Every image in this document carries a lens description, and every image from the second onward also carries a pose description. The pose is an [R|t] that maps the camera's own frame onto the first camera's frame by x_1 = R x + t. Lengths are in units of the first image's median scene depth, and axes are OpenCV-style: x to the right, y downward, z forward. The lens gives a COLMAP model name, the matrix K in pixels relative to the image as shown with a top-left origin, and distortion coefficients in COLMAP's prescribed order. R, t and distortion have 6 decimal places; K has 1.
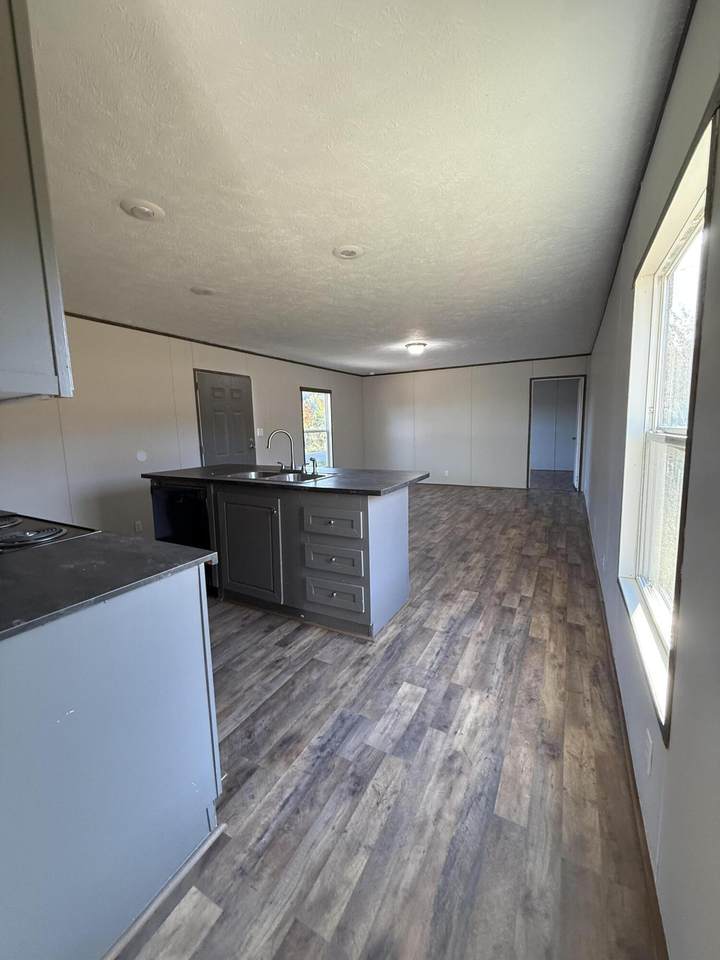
lens RADIAL K [[387.0, 0, 361.0], [0, 387.0, 475.8], [0, 0, 1]] dist [0.000598, 0.000016]
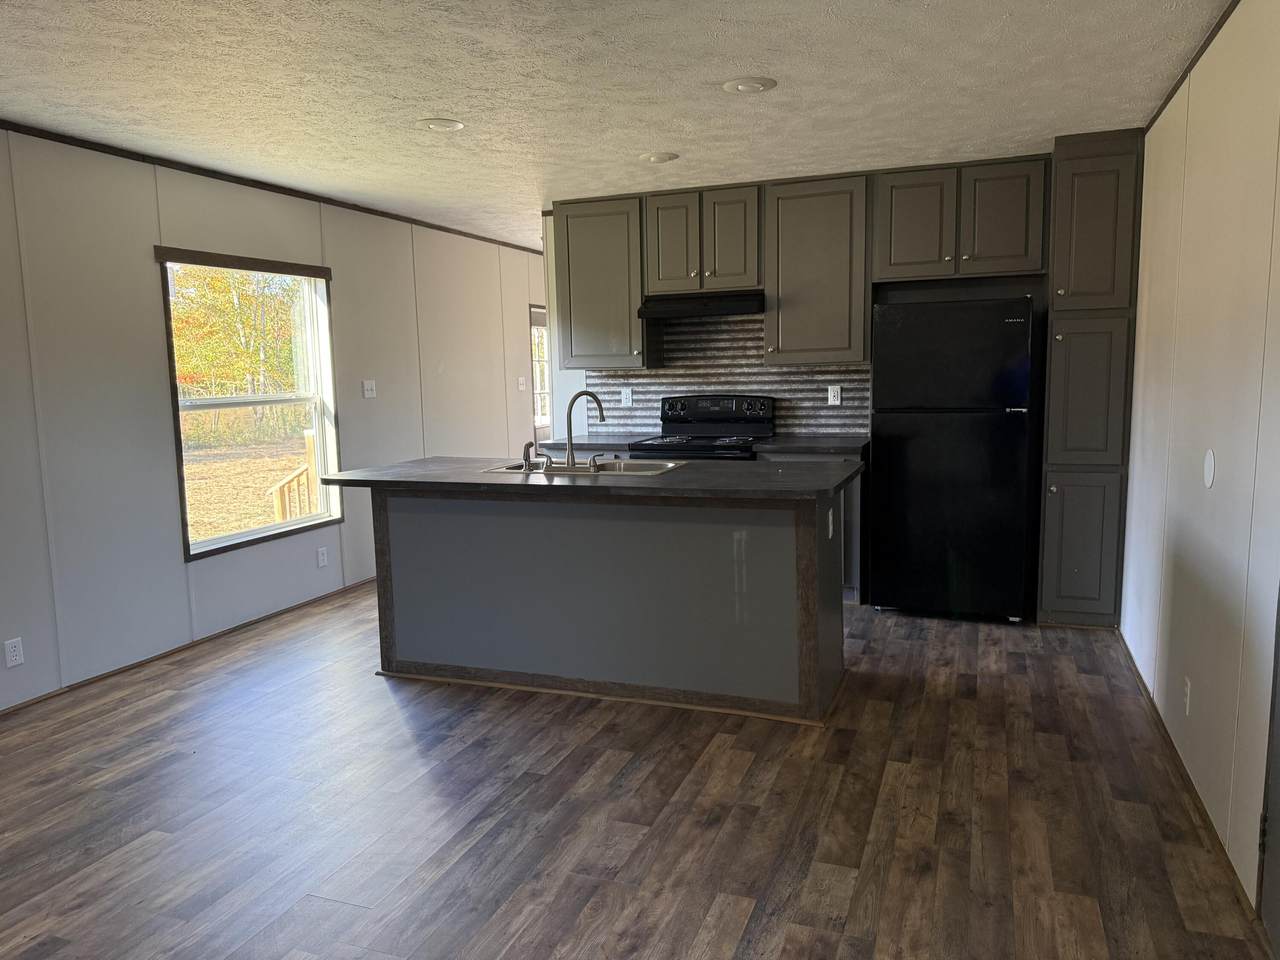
lens RADIAL K [[903.9, 0, 638.6], [0, 903.9, 481.1], [0, 0, 1]] dist [-0.005642, -0.001606]
pose [[-0.989852, 0.061368, -0.128171, -0.122809], [0.027070, 0.966858, 0.253875, -0.351540], [0.139503, 0.247829, -0.958707, 2.545389]]
